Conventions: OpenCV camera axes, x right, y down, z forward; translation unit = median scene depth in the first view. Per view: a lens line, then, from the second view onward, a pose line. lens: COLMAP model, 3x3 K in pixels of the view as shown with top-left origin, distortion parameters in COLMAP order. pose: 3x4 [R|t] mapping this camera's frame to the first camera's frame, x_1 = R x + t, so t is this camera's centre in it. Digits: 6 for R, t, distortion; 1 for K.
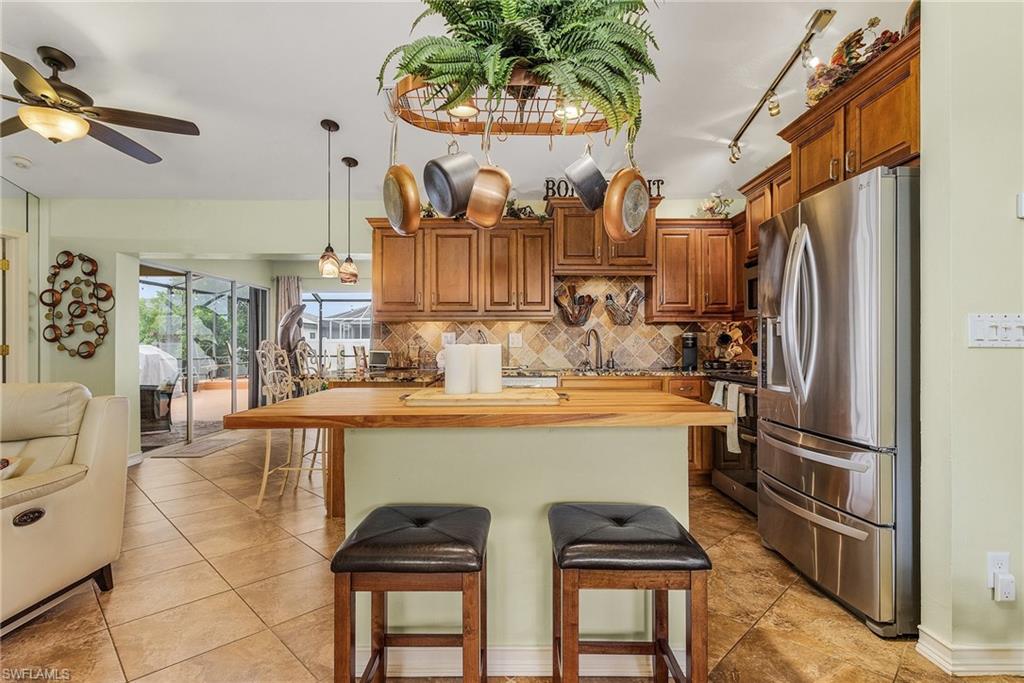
lens RADIAL K [[498.3, 0, 512.6], [0, 498.3, 347.4], [0, 0, 1]] dist [0.004394, 0.000484]
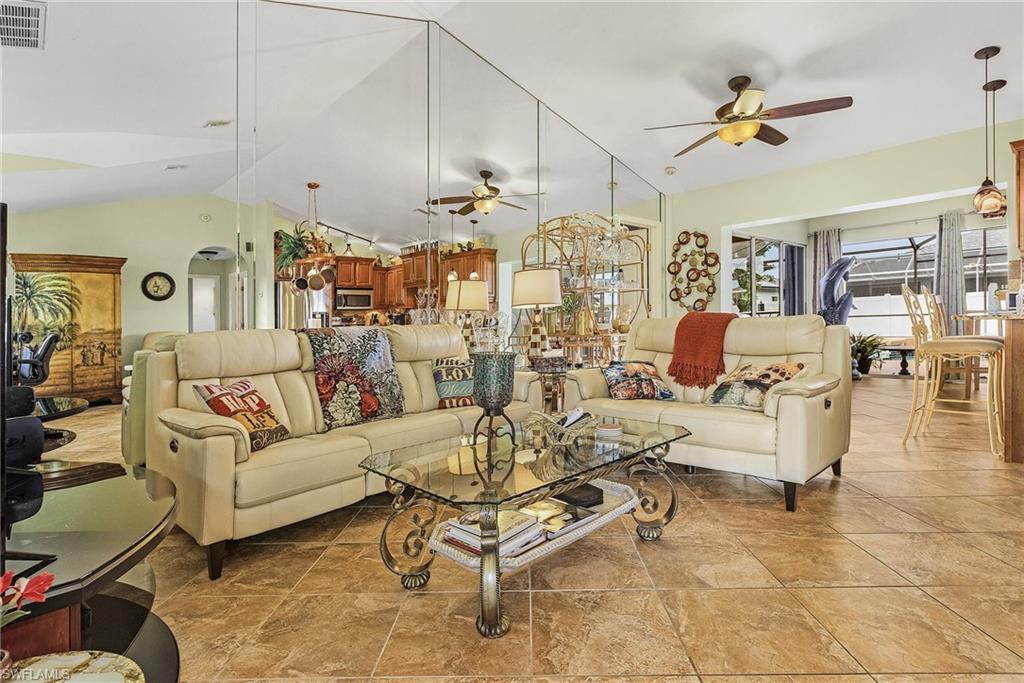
lens RADIAL K [[522.3, 0, 510.2], [0, 522.3, 328.8], [0, 0, 1]] dist [-0.003670, -0.000876]
pose [[0.671900, -0.002254, -0.740638, -0.193576], [0.014395, 0.999846, 0.010017, 0.042863], [0.740502, -0.017392, 0.671830, -0.255144]]
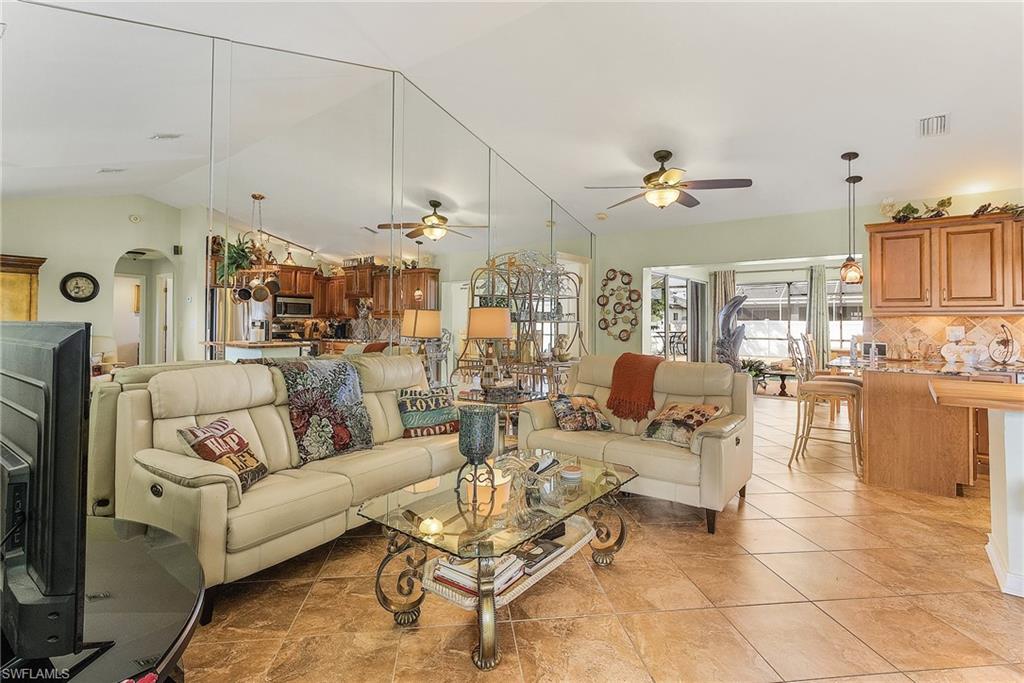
lens RADIAL K [[488.0, 0, 513.4], [0, 488.0, 315.8], [0, 0, 1]] dist [0.000312, -0.001969]
pose [[0.778661, -0.001978, -0.627442, -0.205204], [-0.012161, 0.999760, -0.018243, -0.022301], [0.627327, 0.021836, 0.778450, -0.328851]]
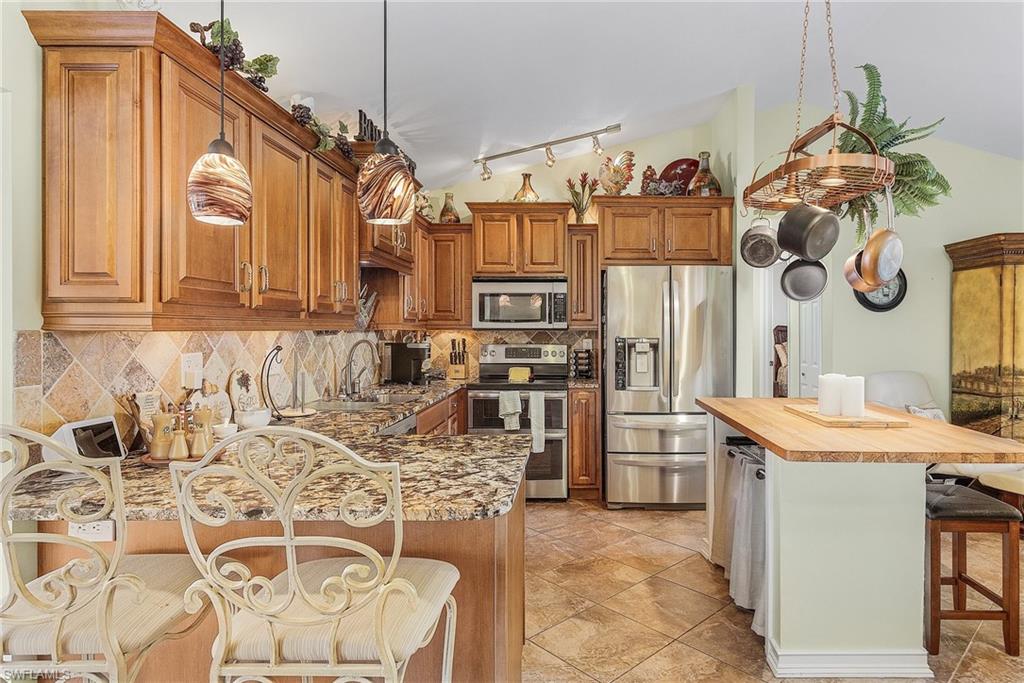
lens RADIAL K [[558.8, 0, 573.2], [0, 558.8, 329.0], [0, 0, 1]] dist [0.001103, 0.000011]
pose [[0.007717, 0.000855, 0.999970, -0.602360], [0.002519, 0.999996, -0.000875, -0.048793], [-0.999967, 0.002526, 0.007714, 0.670556]]
